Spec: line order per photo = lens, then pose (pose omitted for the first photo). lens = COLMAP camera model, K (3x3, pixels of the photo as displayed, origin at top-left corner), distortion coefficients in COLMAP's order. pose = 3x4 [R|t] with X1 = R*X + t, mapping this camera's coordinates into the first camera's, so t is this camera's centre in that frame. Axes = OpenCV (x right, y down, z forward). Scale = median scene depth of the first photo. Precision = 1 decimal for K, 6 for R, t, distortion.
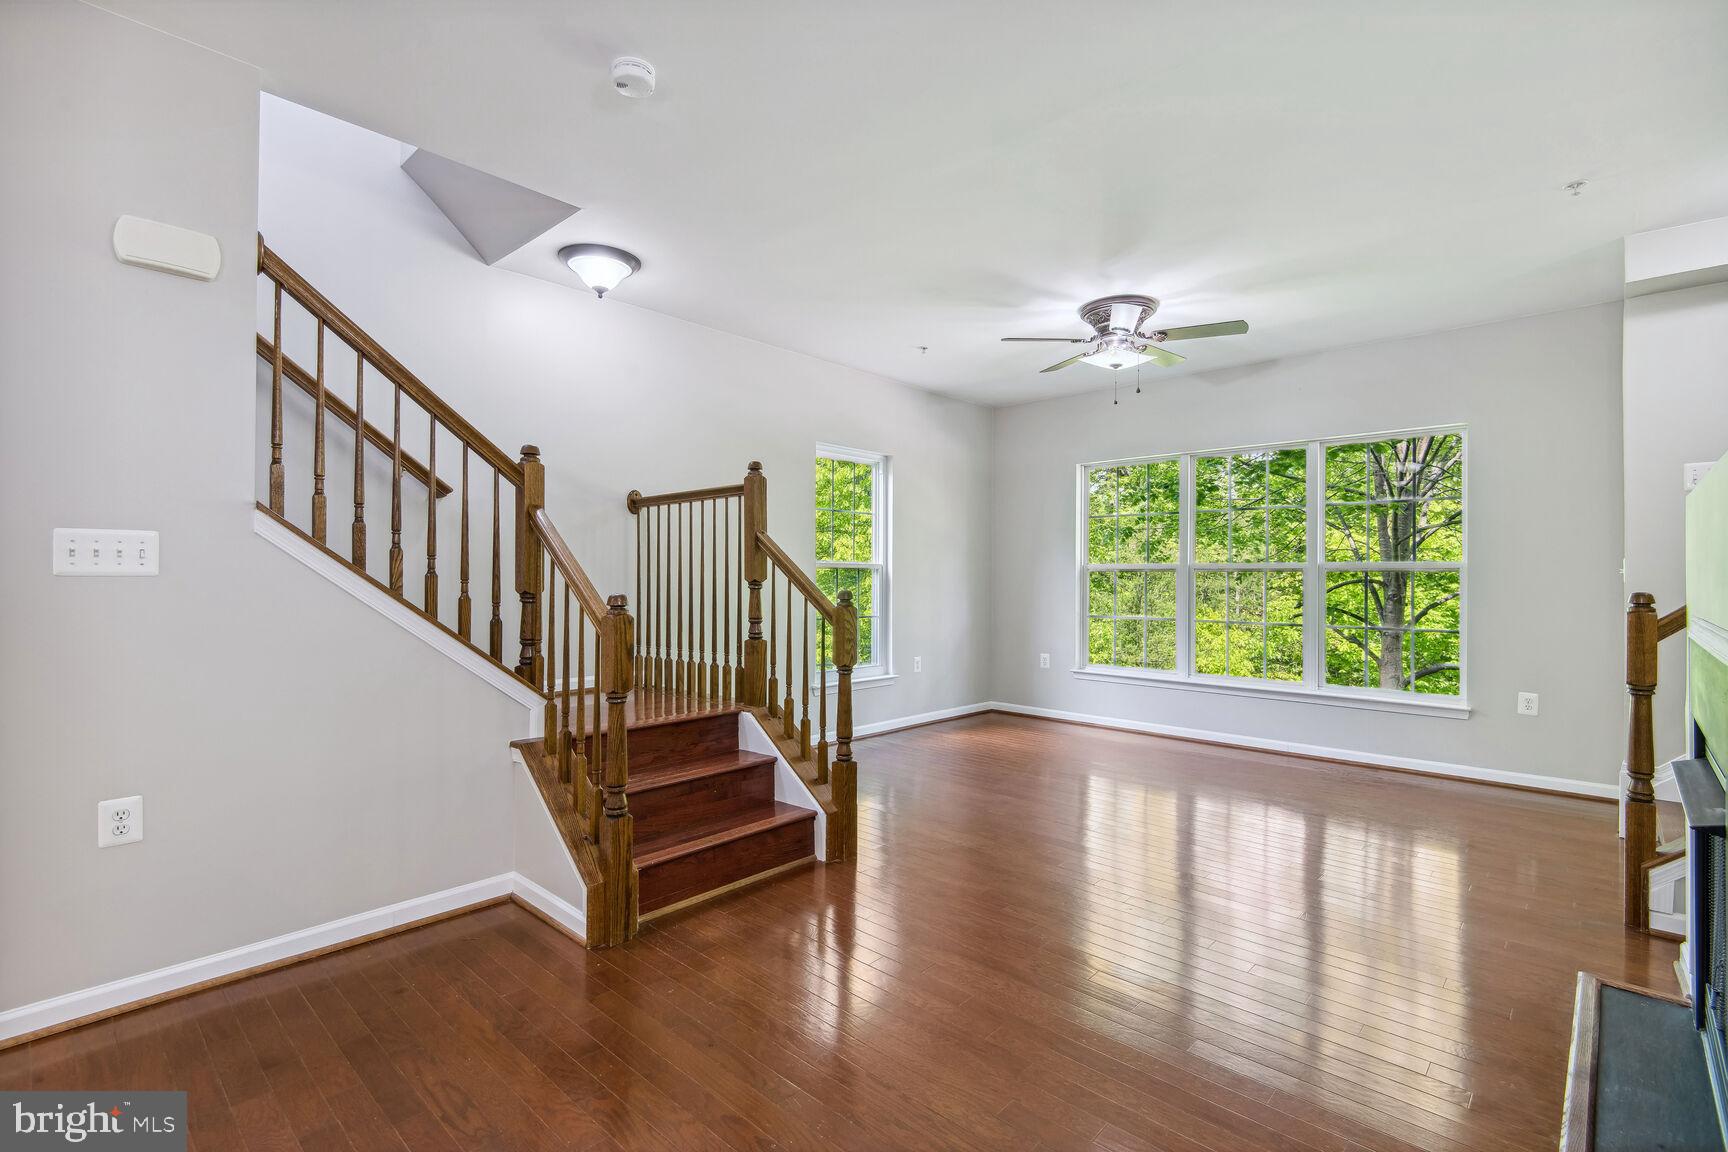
lens RADIAL K [[775.9, 0, 853.2], [0, 775.9, 571.3], [0, 0, 1]] dist [0.003302, -0.019731]
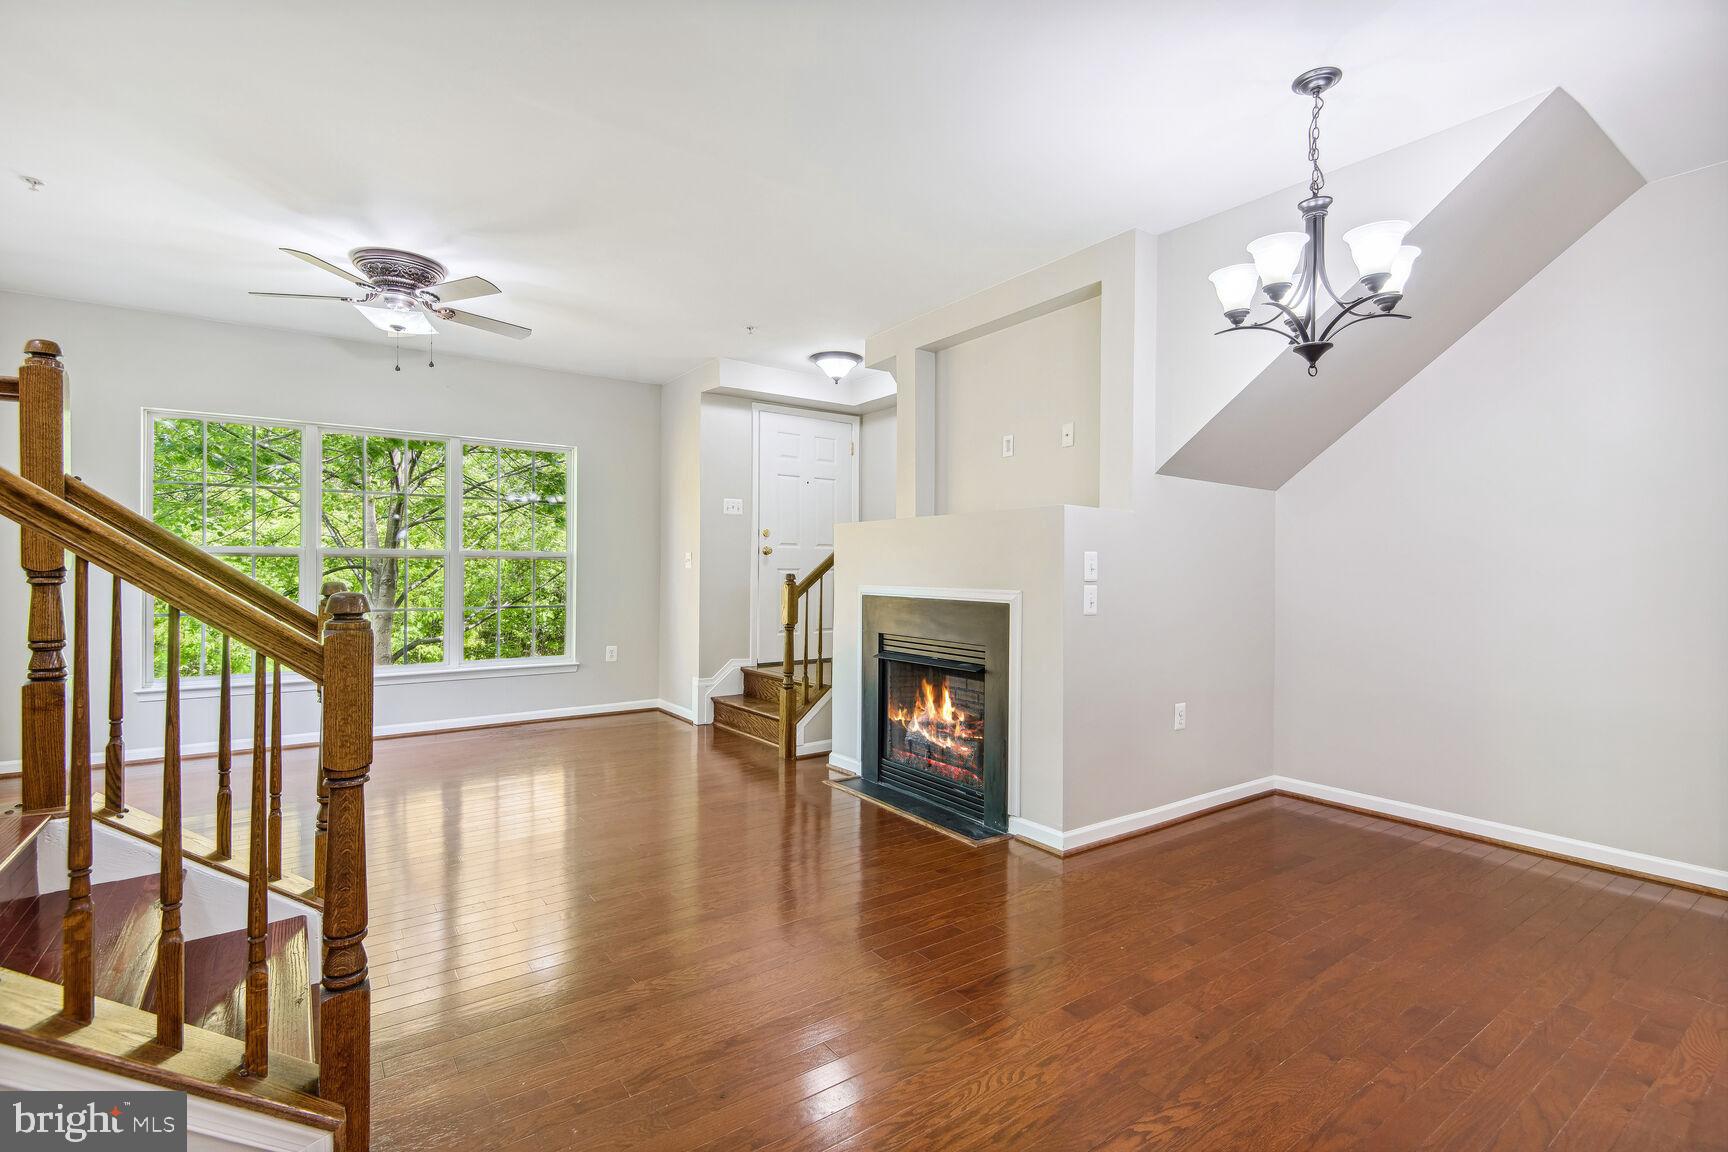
lens RADIAL K [[775.9, 0, 853.2], [0, 775.9, 571.3], [0, 0, 1]] dist [0.003302, -0.019731]
pose [[0.181056, -0.008730, 0.983434, -0.464733], [-0.006545, 0.999928, 0.010081, 0.004475], [-0.983451, -0.008262, 0.180986, 0.325898]]
